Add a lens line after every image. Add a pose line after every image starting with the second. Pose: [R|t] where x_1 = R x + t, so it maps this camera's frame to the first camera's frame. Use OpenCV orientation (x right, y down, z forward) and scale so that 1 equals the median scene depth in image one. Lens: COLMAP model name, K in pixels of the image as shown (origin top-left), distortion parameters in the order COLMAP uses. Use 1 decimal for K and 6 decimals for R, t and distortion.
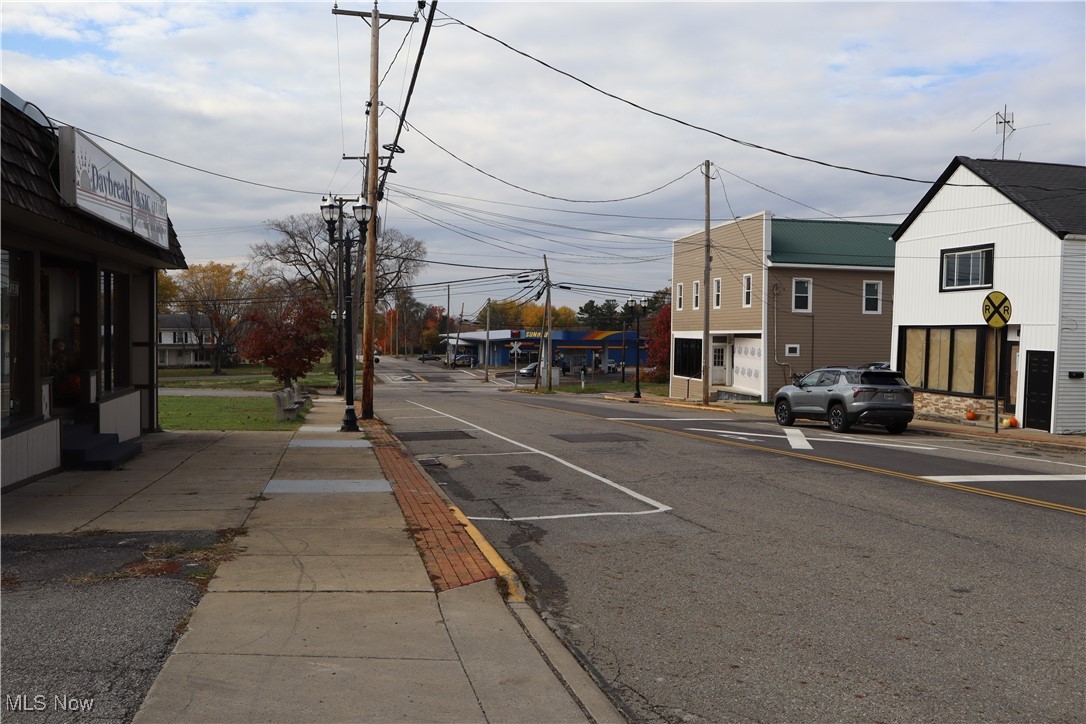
lens RADIAL K [[904.0, 0, 537.3], [0, 904.0, 358.5], [0, 0, 1]] dist [0.005264, -0.000774]
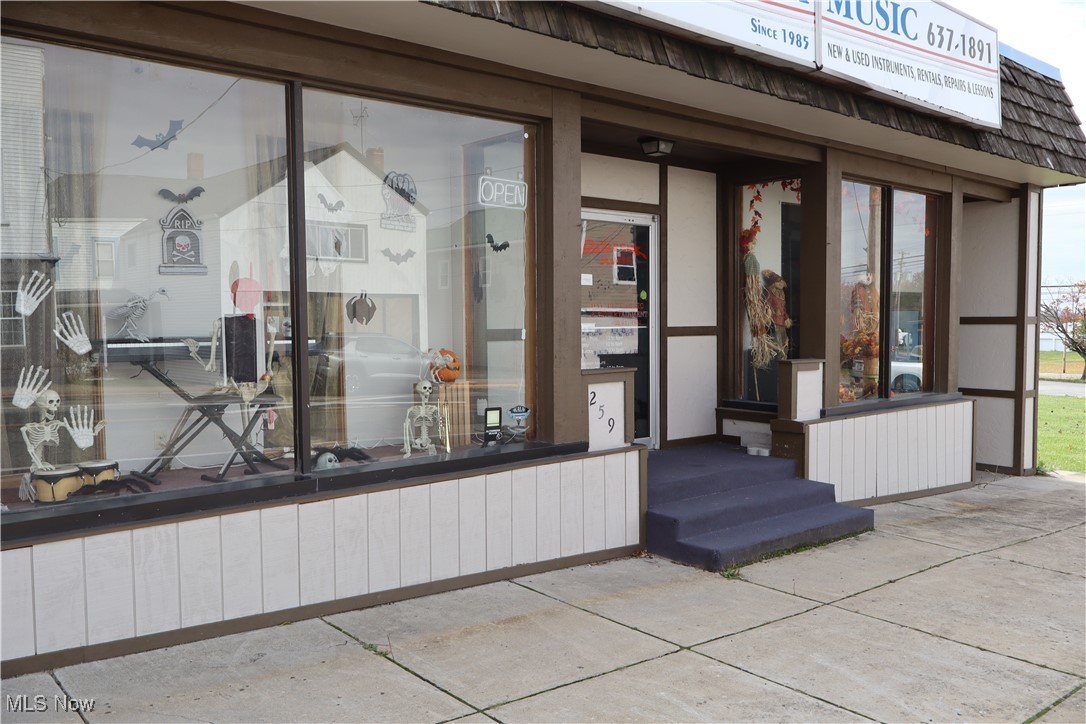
lens RADIAL K [[904.0, 0, 544.6], [0, 904.0, 358.4], [0, 0, 1]] dist [0.005264, -0.000774]
pose [[0.478265, 0.032368, -0.877619, -0.072326], [-0.023412, 0.999435, 0.024103, 0.001833], [0.877903, 0.009019, 0.478753, 0.483073]]
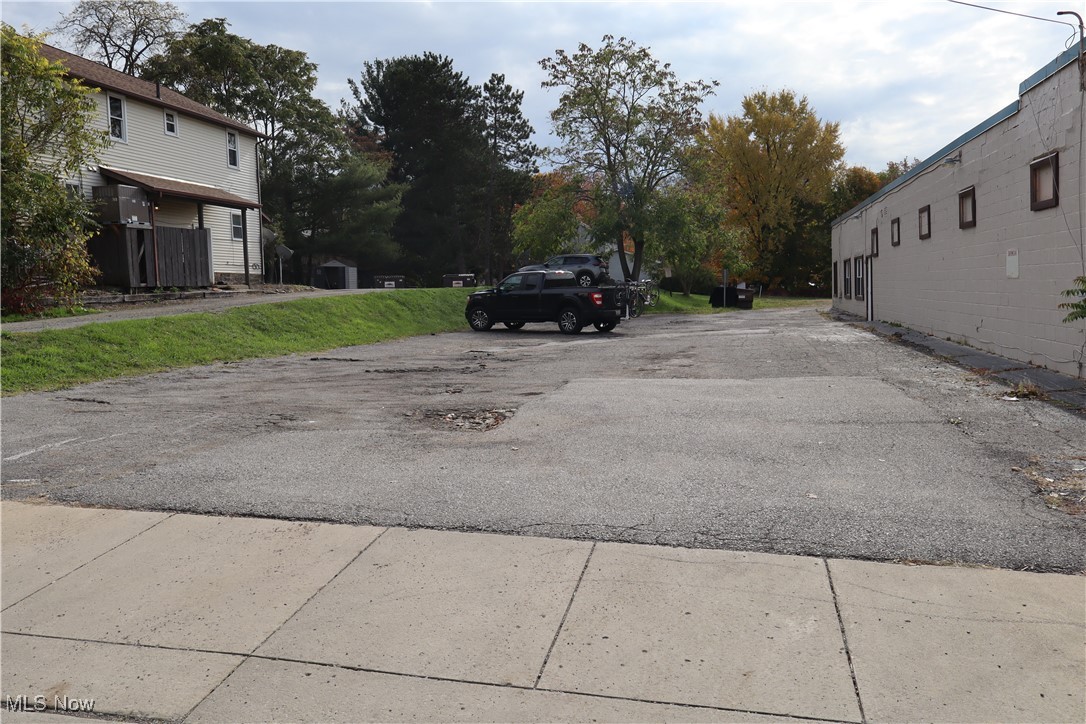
lens RADIAL K [[904.0, 0, 543.6], [0, 904.0, 368.3], [0, 0, 1]] dist [0.005264, -0.000774]
pose [[-0.400495, 0.084729, -0.912373, 0.156696], [-0.013535, 0.995060, 0.098349, 0.006329], [0.916199, 0.051738, -0.397370, 0.283210]]
